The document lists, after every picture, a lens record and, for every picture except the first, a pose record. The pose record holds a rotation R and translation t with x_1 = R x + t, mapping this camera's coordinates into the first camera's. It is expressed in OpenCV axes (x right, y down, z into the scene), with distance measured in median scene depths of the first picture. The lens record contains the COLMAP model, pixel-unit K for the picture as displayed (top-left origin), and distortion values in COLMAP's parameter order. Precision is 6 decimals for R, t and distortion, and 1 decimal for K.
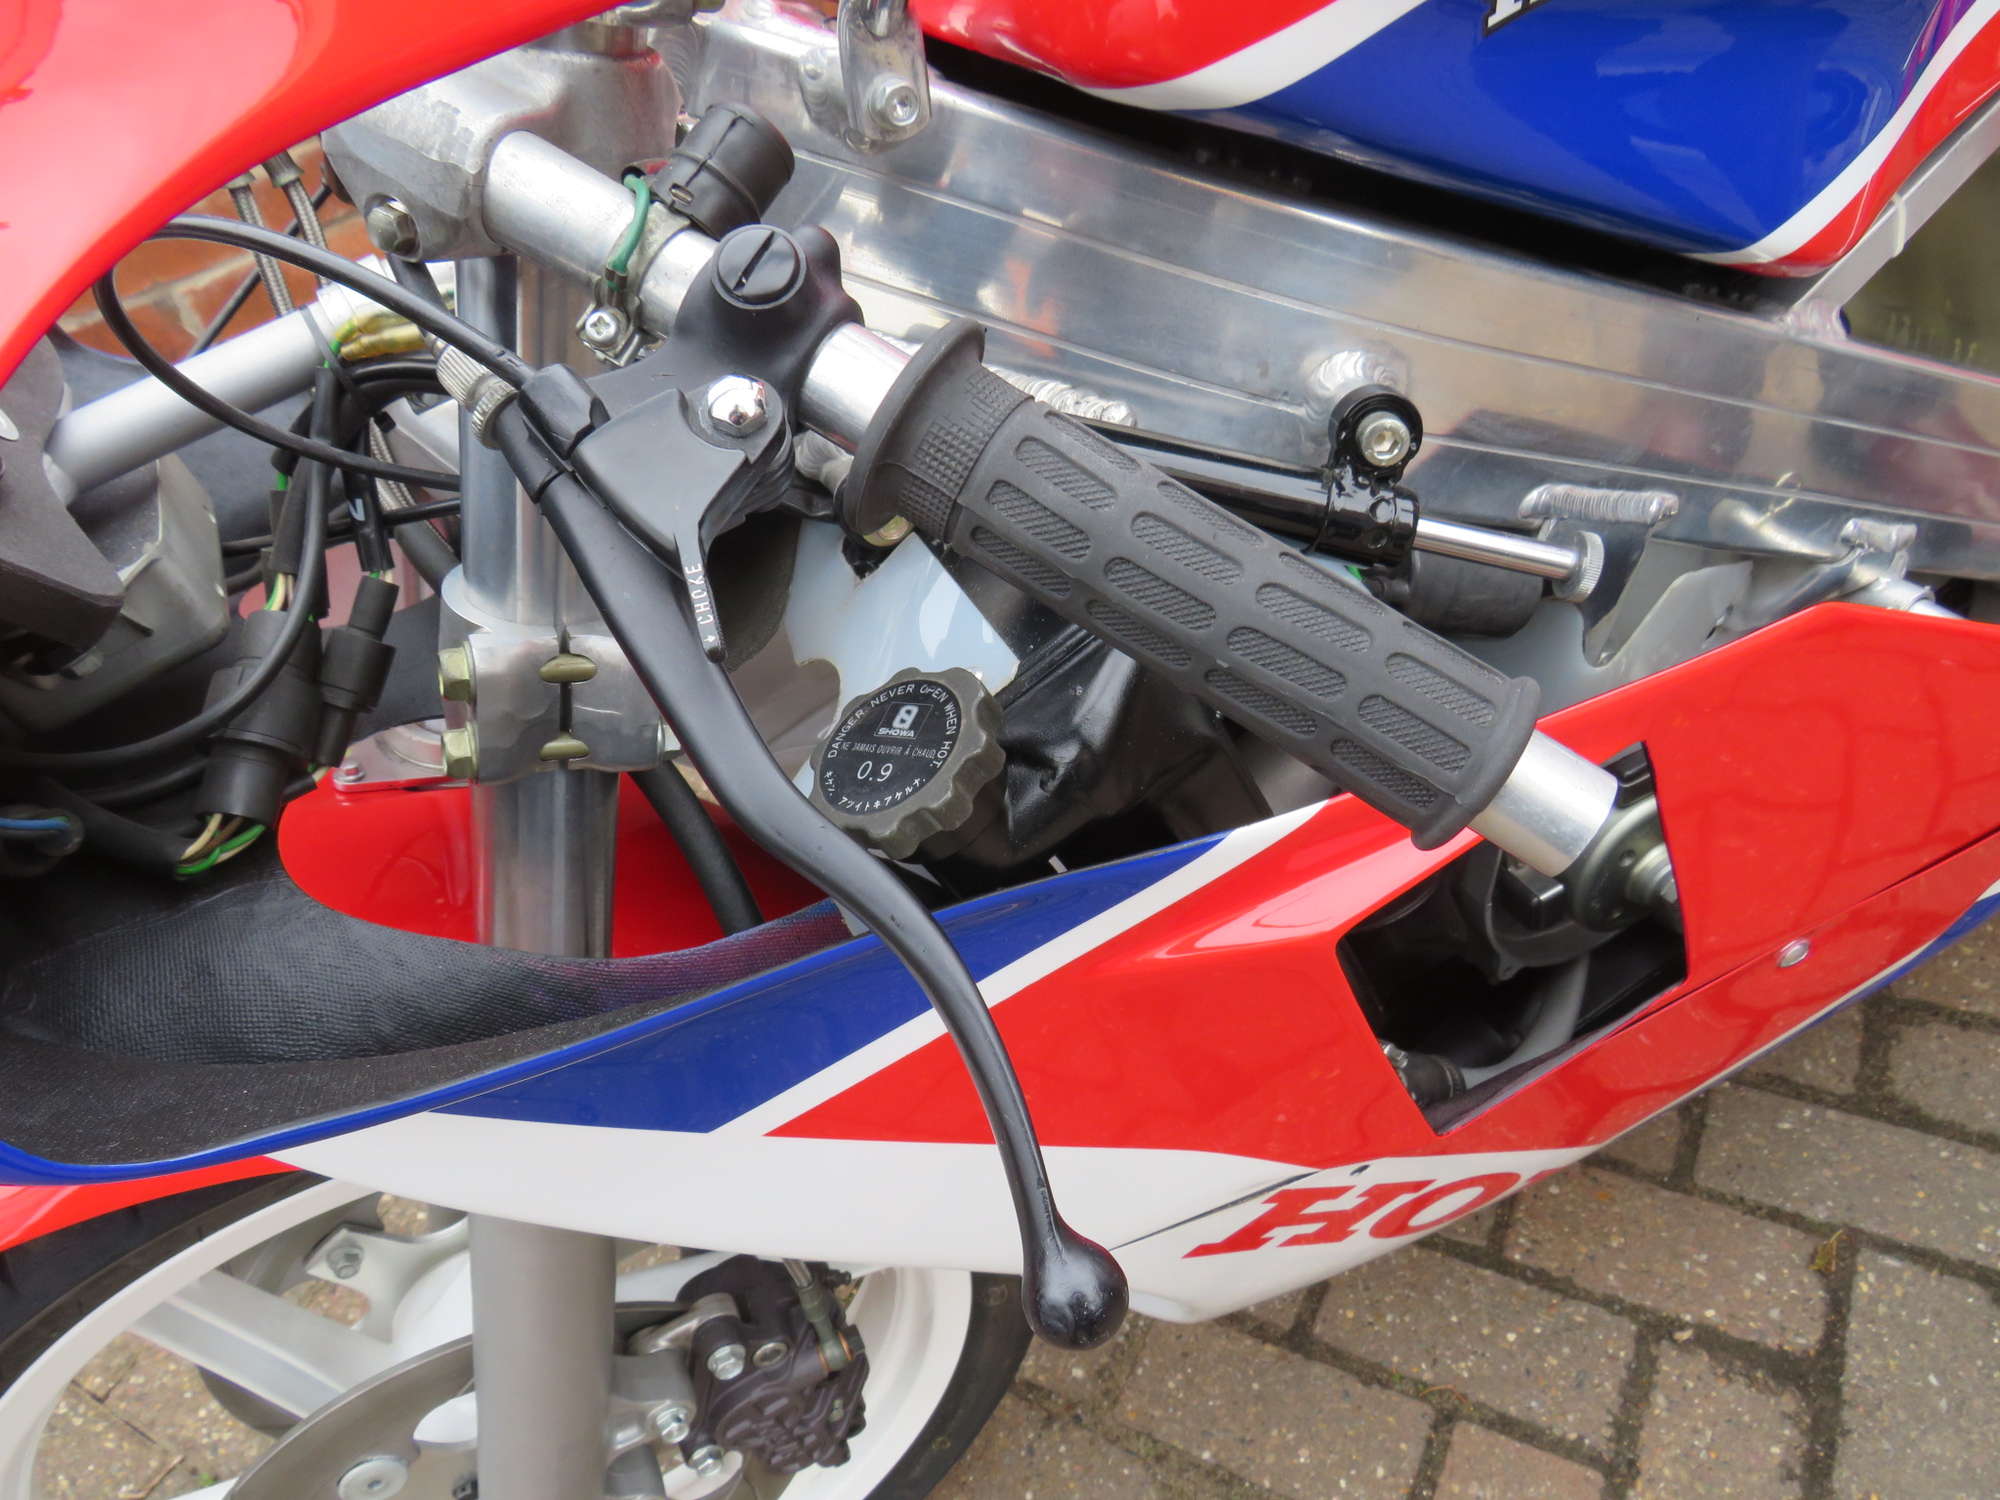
lens RADIAL K [[1410.5, 0, 998.0], [0, 1410.5, 757.3], [0, 0, 1]] dist [-0.044485, 0.031971]
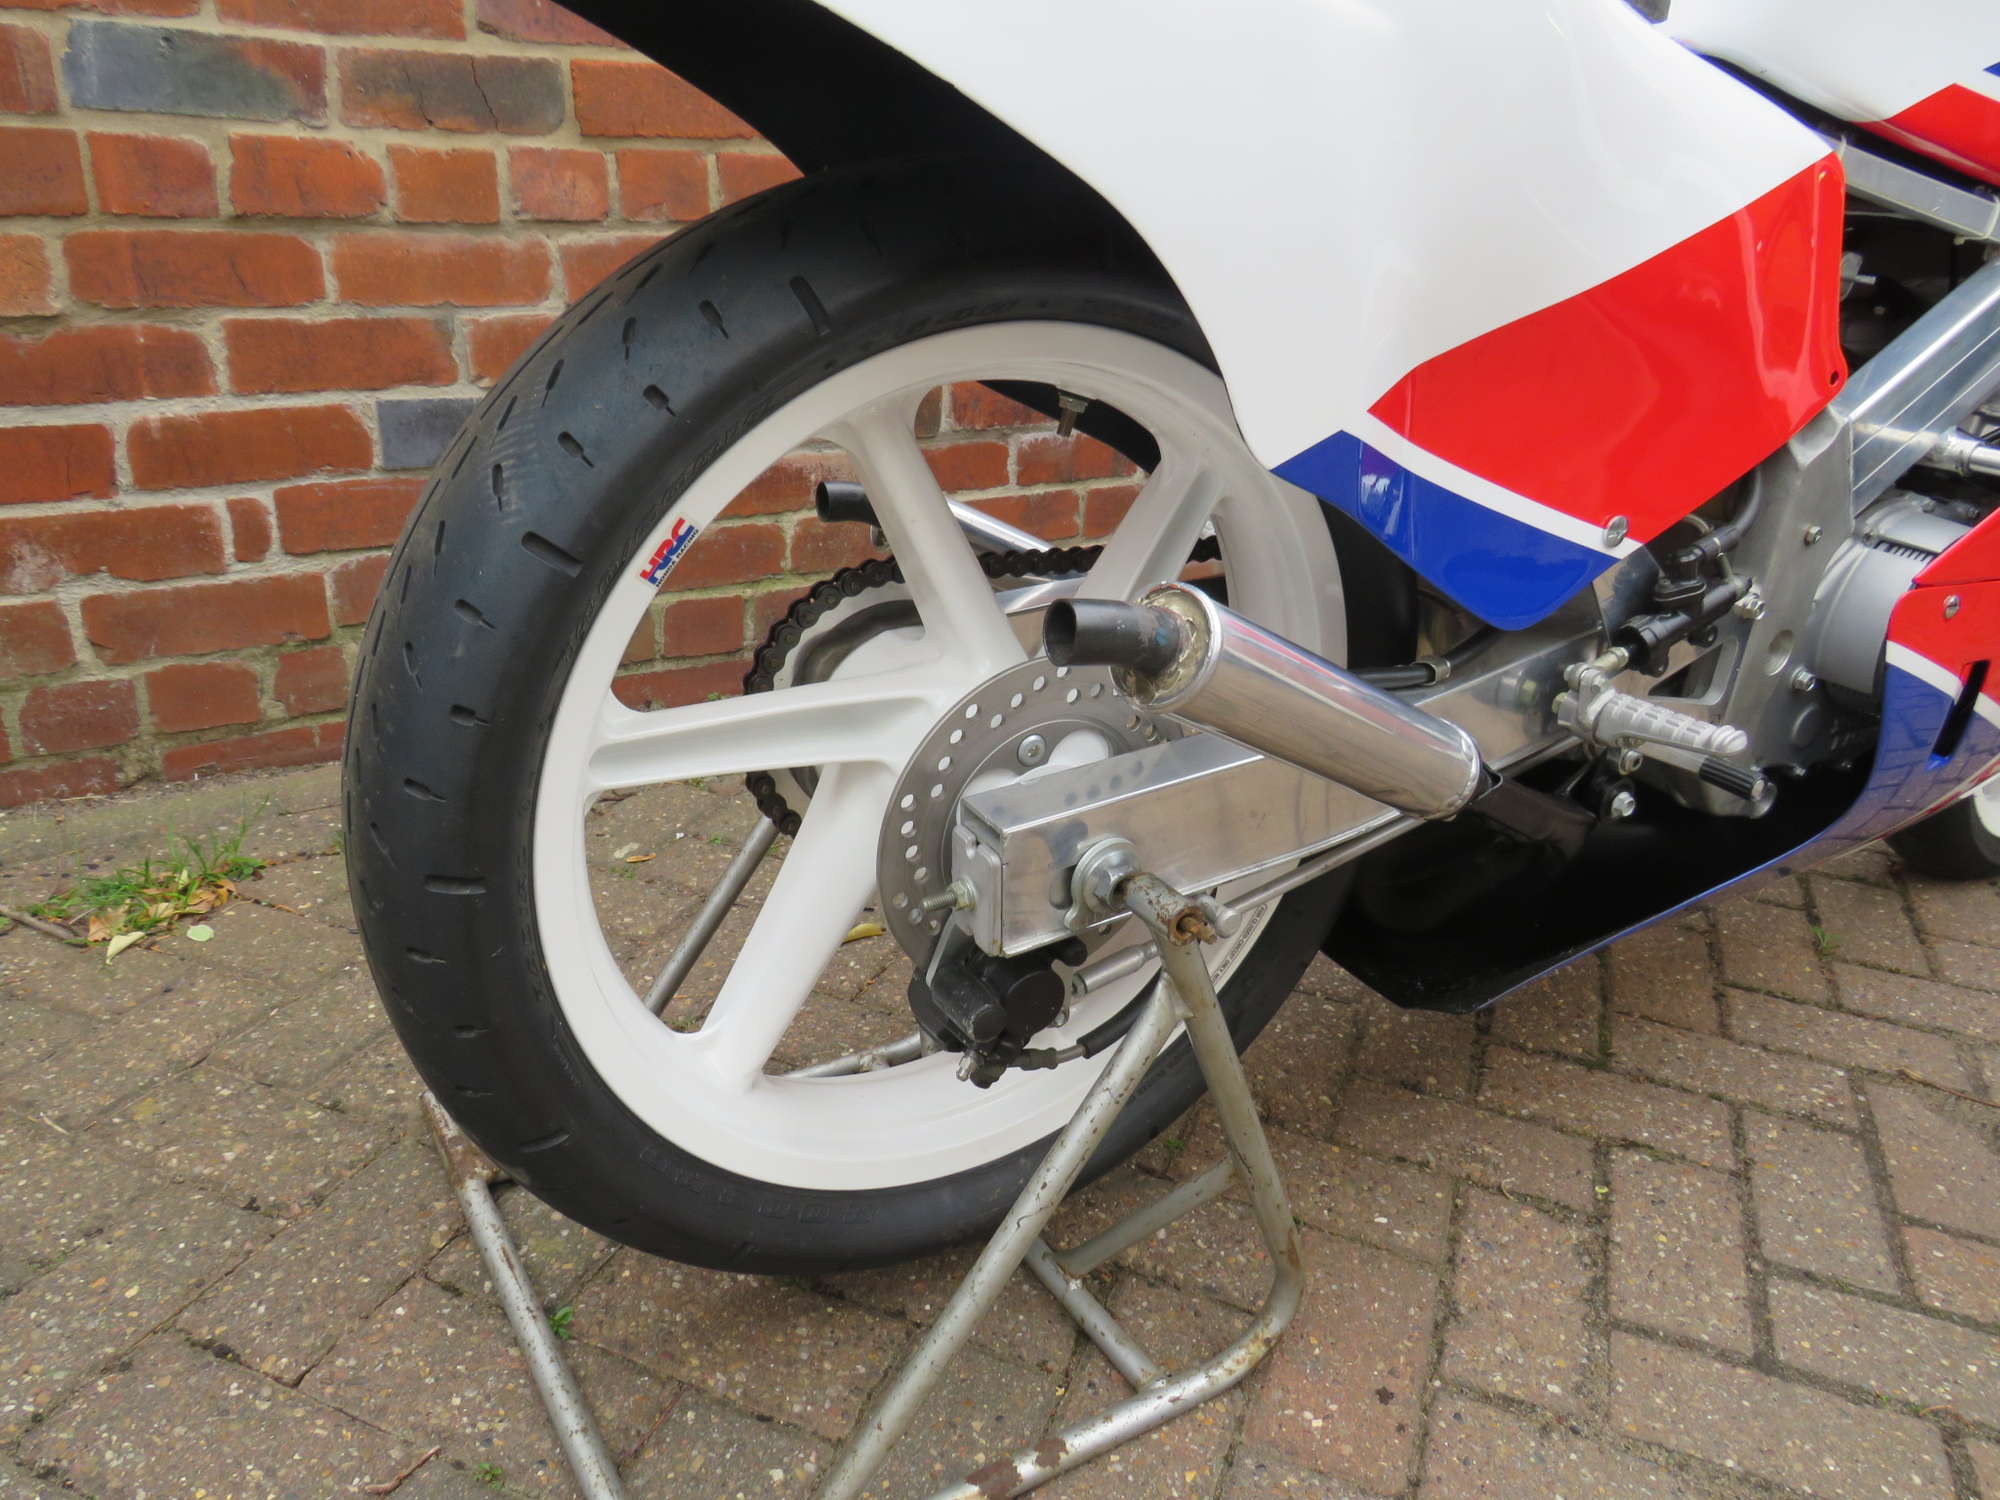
lens RADIAL K [[1410.5, 0, 998.0], [0, 1410.5, 757.3], [0, 0, 1]] dist [-0.044485, 0.031971]
pose [[0.962495, 0.188599, 0.195020, -0.566014], [-0.111738, 0.930622, -0.348508, 0.424470], [-0.247218, 0.313646, 0.916793, 0.124071]]
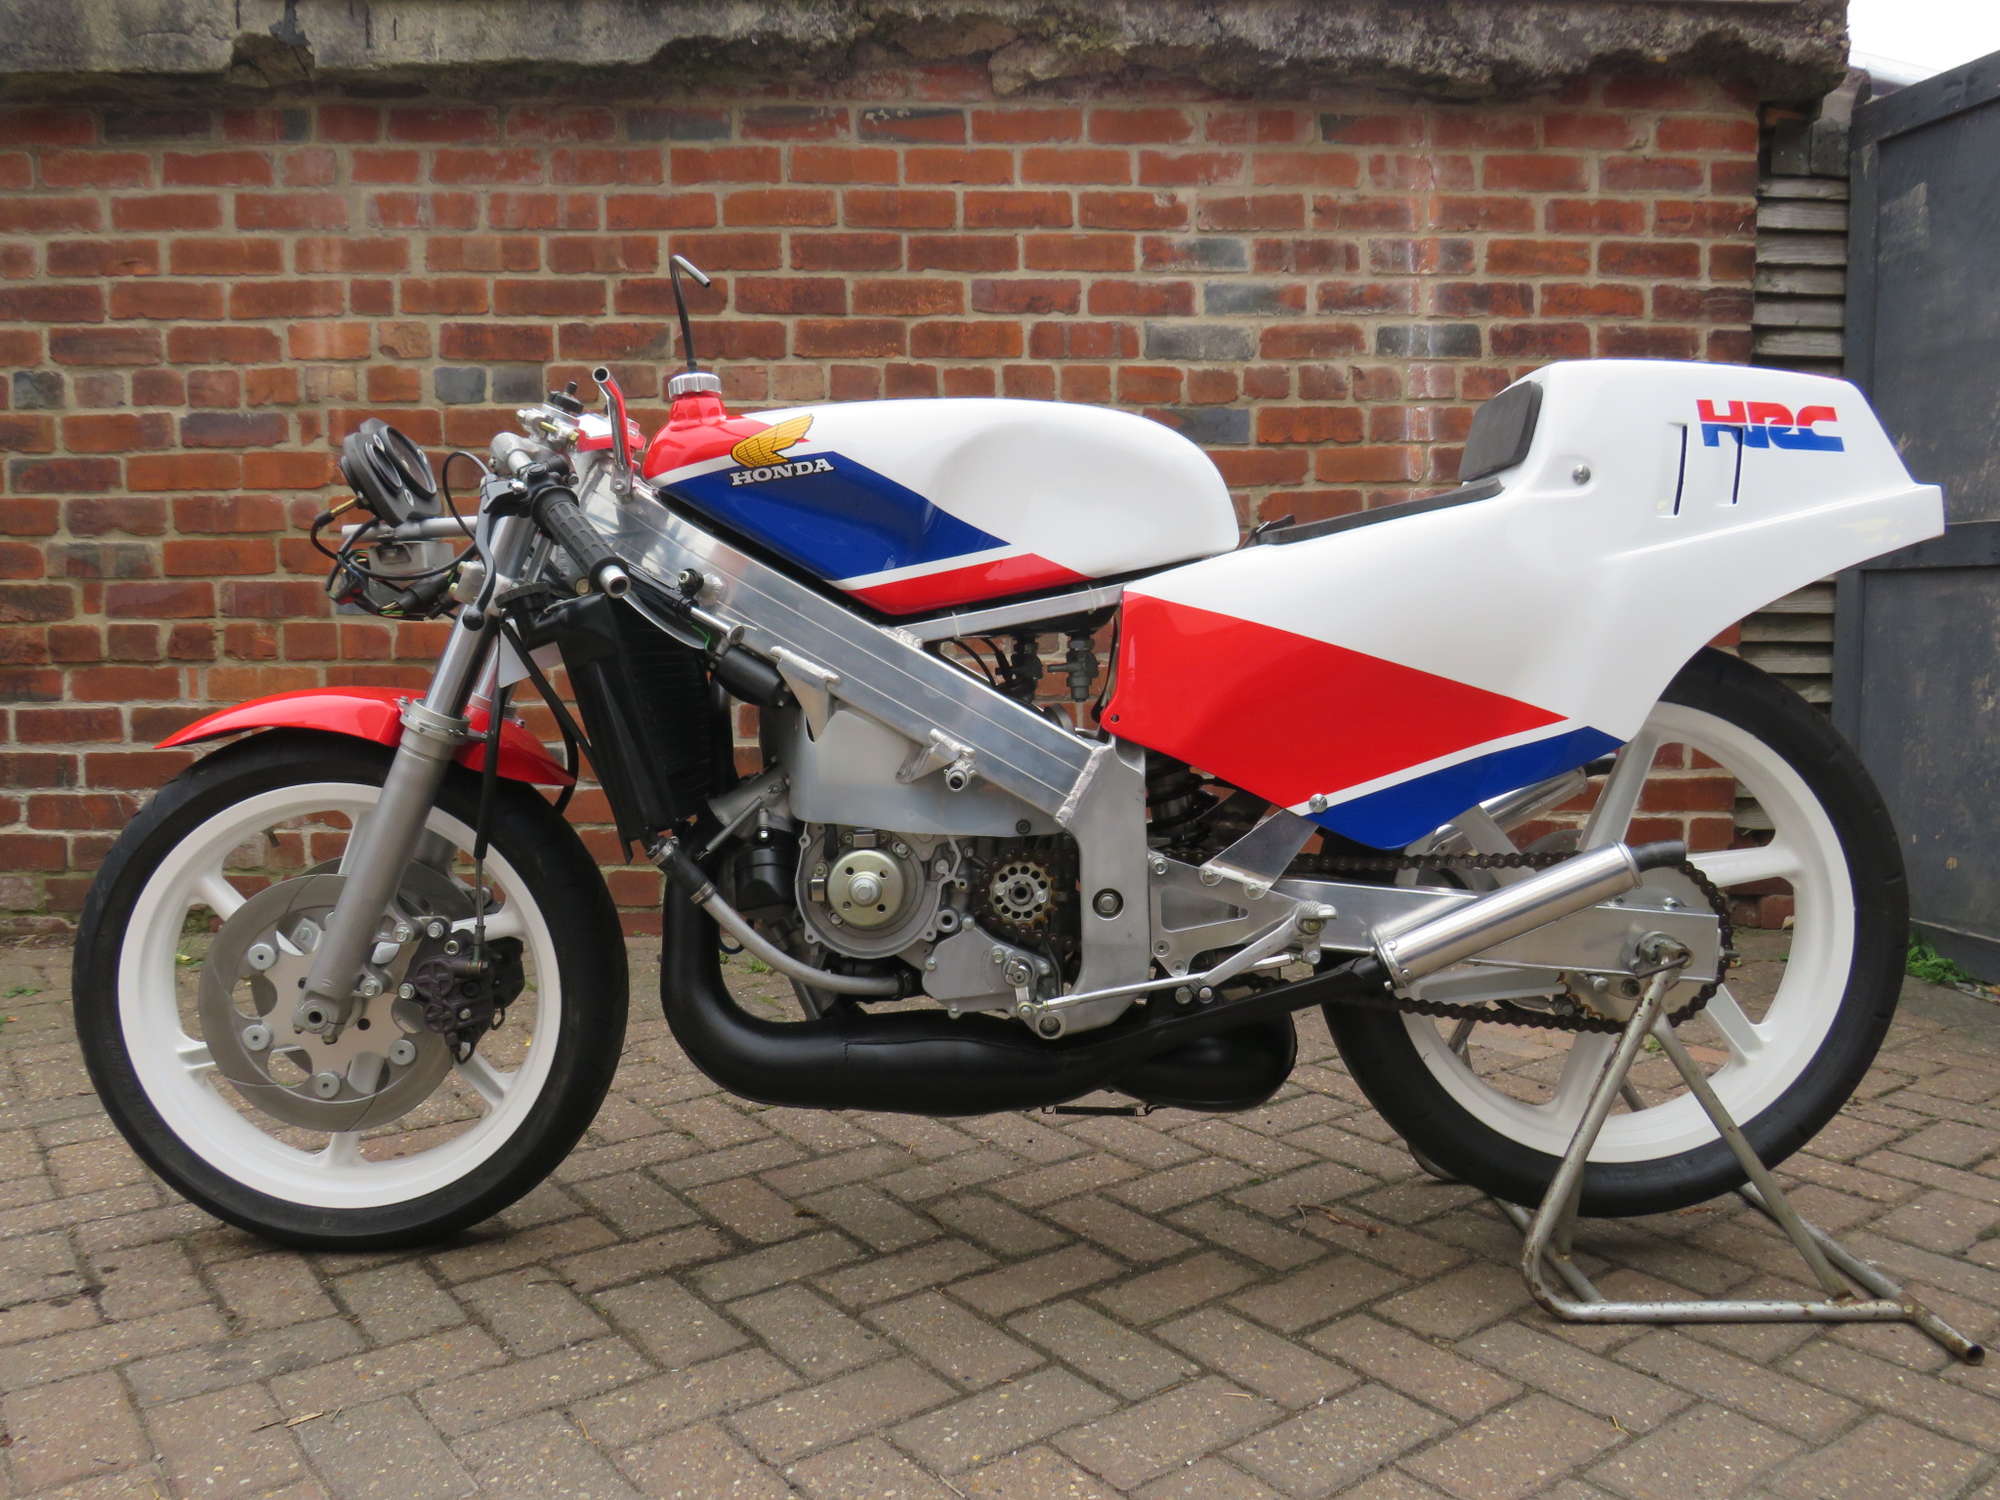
lens RADIAL K [[1533.1, 0, 1000.0], [0, 1533.1, 750.0], [0, 0, 1]] dist [-0.031710, 0.009268]
pose [[0.891038, 0.237875, -0.386609, 1.382114], [-0.414372, 0.773977, -0.478806, 0.704009], [0.185331, 0.586834, 0.788212, -0.822093]]
